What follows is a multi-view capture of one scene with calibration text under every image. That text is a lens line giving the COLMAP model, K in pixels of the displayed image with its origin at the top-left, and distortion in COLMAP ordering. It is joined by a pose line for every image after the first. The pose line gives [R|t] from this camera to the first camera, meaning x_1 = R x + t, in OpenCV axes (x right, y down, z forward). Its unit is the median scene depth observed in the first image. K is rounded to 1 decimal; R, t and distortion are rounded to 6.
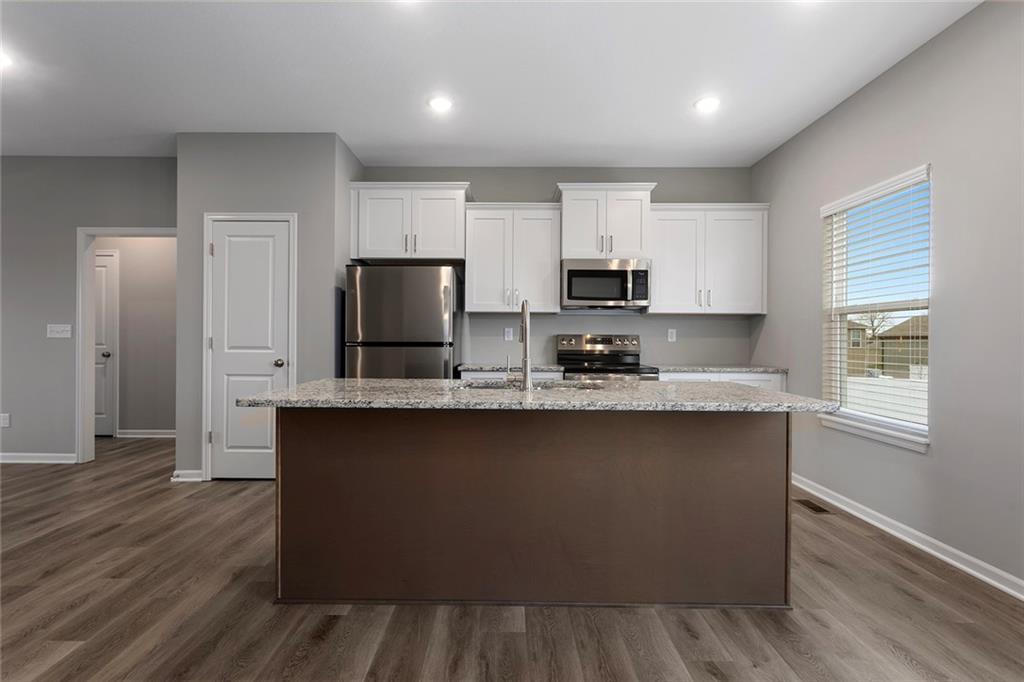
lens RADIAL K [[493.6, 0, 504.2], [0, 493.6, 336.1], [0, 0, 1]] dist [-0.000398, 0.001771]
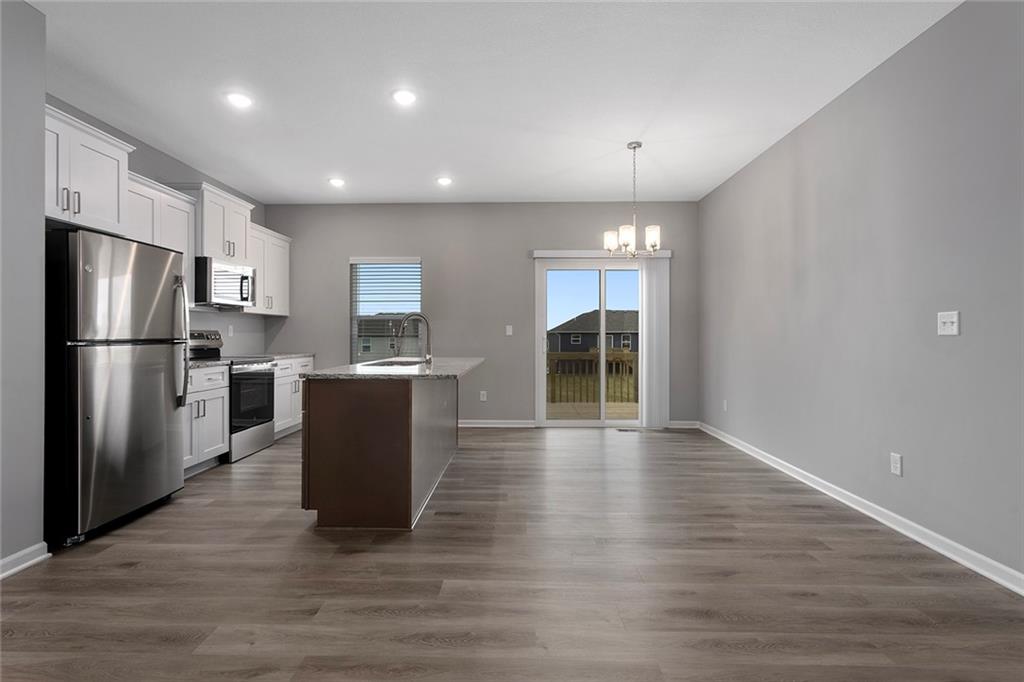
lens RADIAL K [[493.6, 0, 504.2], [0, 493.6, 336.1], [0, 0, 1]] dist [-0.000398, 0.001771]
pose [[0.025107, -0.008140, 0.999652, -0.979266], [-0.003447, 0.999960, 0.008229, -0.001946], [-0.999679, -0.003652, 0.025078, 0.387685]]
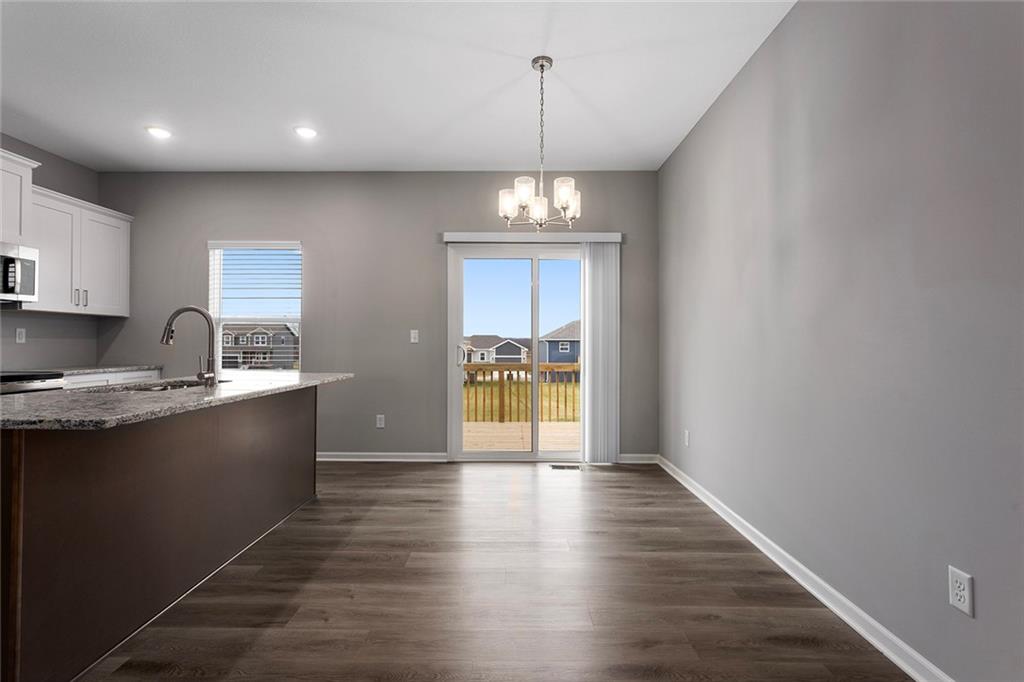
lens RADIAL K [[493.7, 0, 506.1], [0, 493.7, 338.4], [0, 0, 1]] dist [0.002063, 0.000705]
pose [[0.010691, 0.002585, 0.999940, -0.620084], [-0.006081, 0.999978, -0.002520, -0.000378], [-0.999924, -0.006053, 0.010706, 0.172357]]
